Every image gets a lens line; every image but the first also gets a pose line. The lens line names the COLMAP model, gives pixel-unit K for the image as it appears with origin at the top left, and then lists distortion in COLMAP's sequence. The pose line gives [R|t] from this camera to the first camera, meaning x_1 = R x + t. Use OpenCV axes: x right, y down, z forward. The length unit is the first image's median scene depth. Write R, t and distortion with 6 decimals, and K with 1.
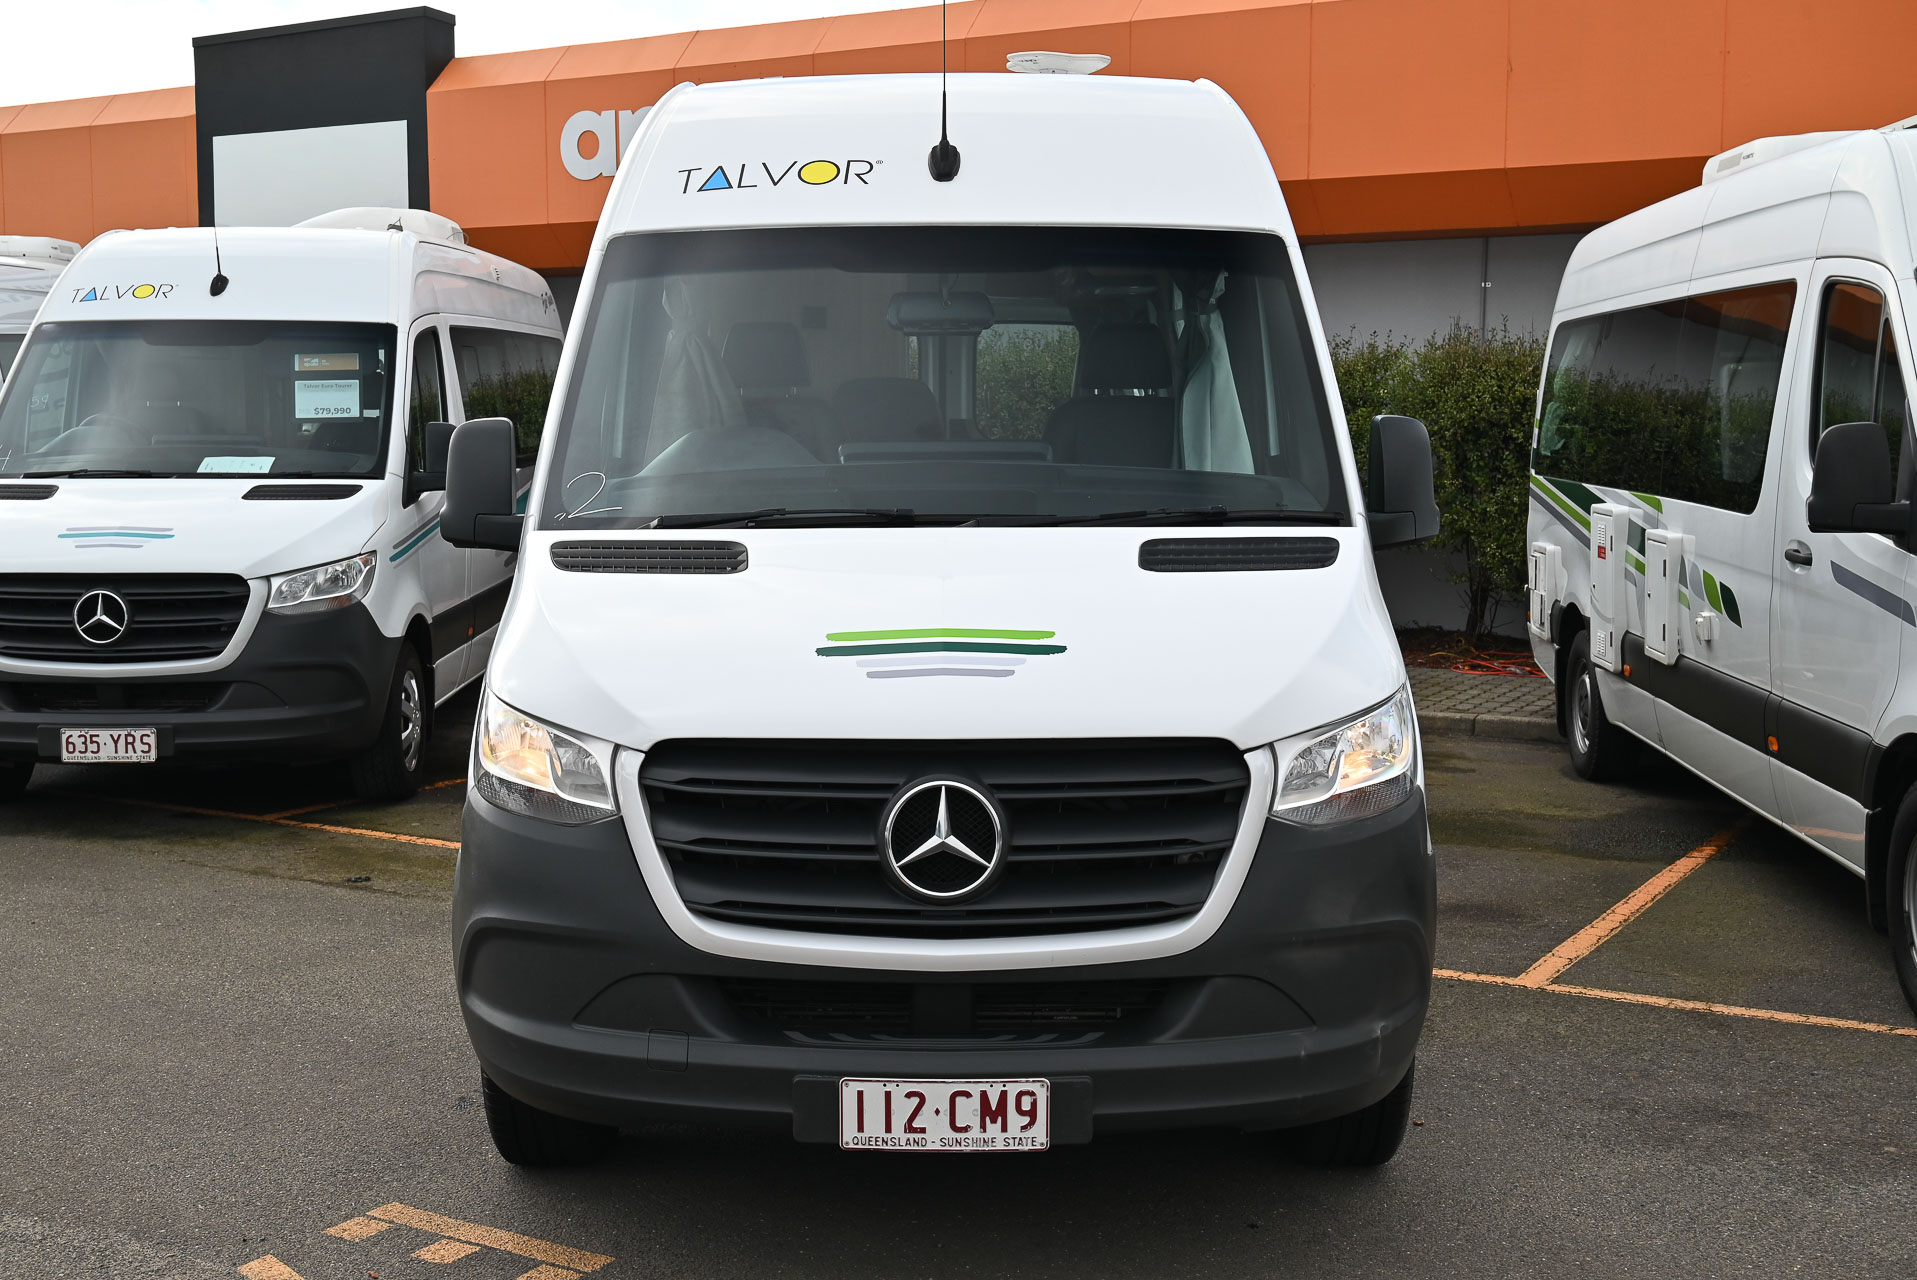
lens RADIAL K [[2235.0, 0, 958.5], [0, 2235.0, 640.0], [0, 0, 1]] dist [-0.010368, 0.000954]
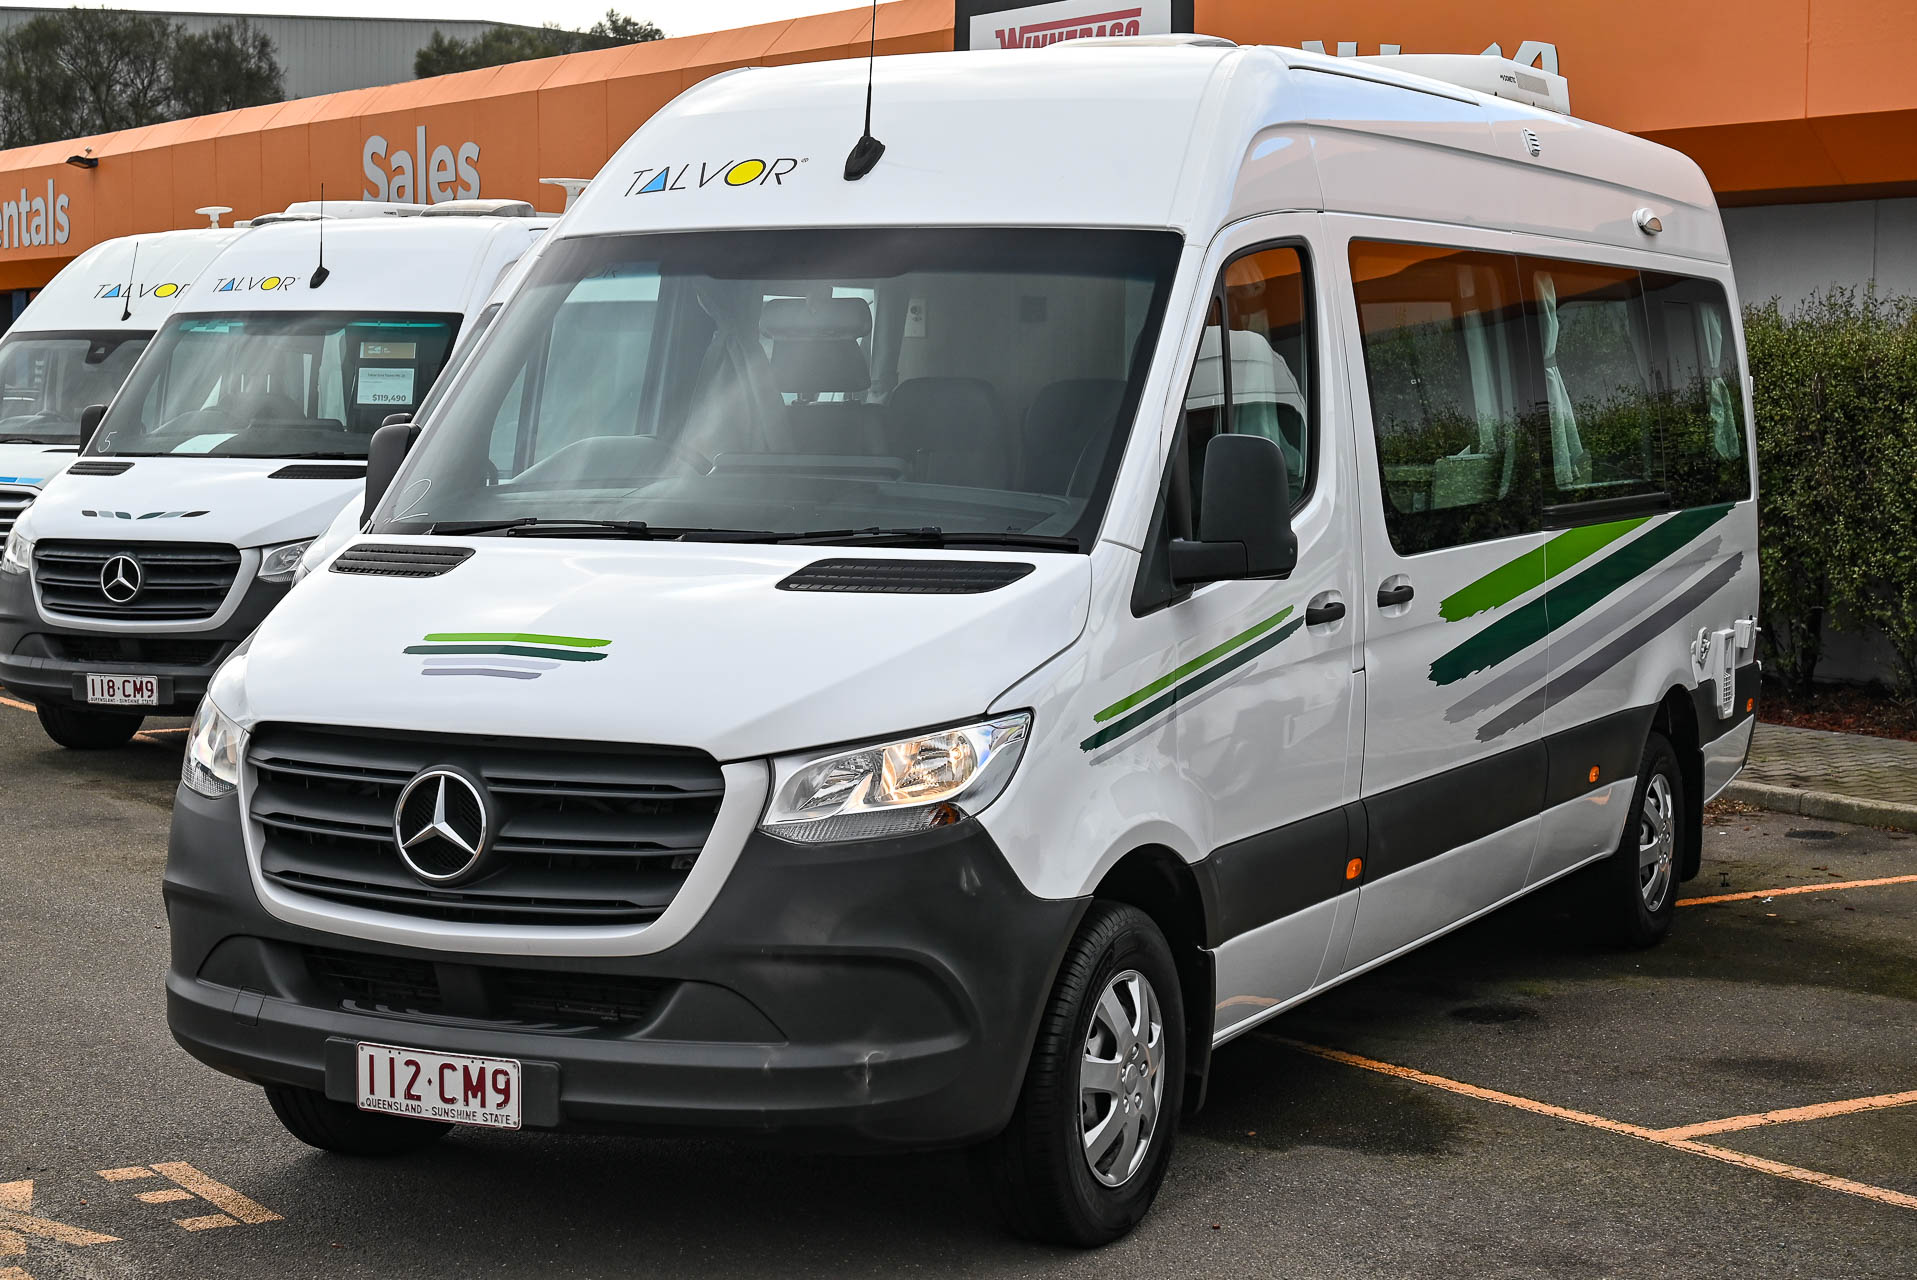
lens RADIAL K [[3328.6, 0, 958.5], [0, 3328.6, 640.0], [0, 0, 1]] dist [0.060303, 0.029727]
pose [[0.896832, 0.040033, -0.440557, 0.909701], [-0.052530, 0.998488, -0.016203, 0.012984], [0.439242, 0.037674, 0.897578, -0.328066]]
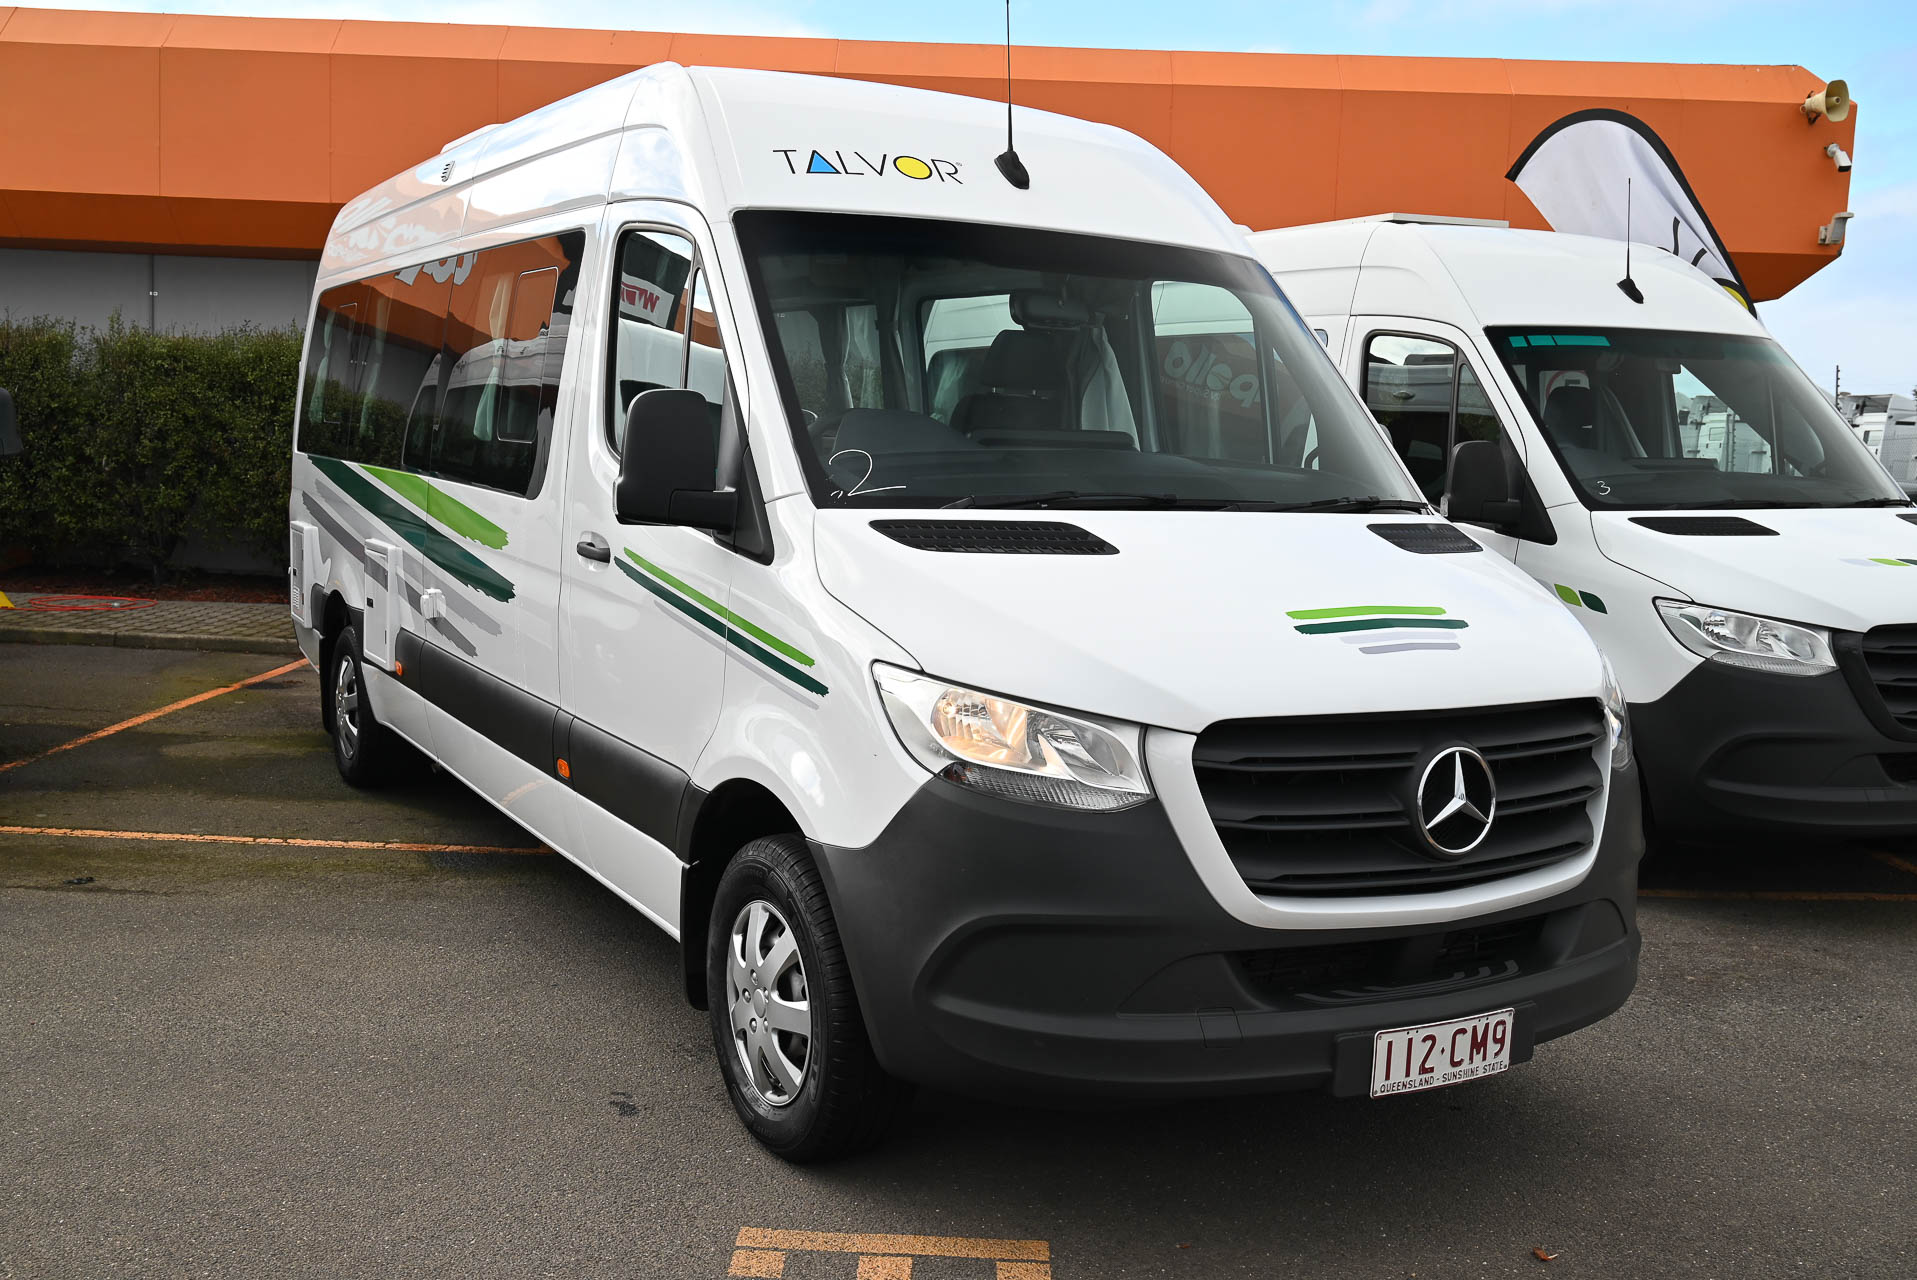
lens RADIAL K [[1769.2, 0, 963.3], [0, 1769.2, 632.4], [0, 0, 1]] dist [-0.005069, 0.004340]
pose [[0.863452, -0.021384, 0.503978, -0.639596], [0.011622, 0.999679, 0.022505, -0.014650], [-0.504297, -0.013575, 0.863423, 0.376175]]
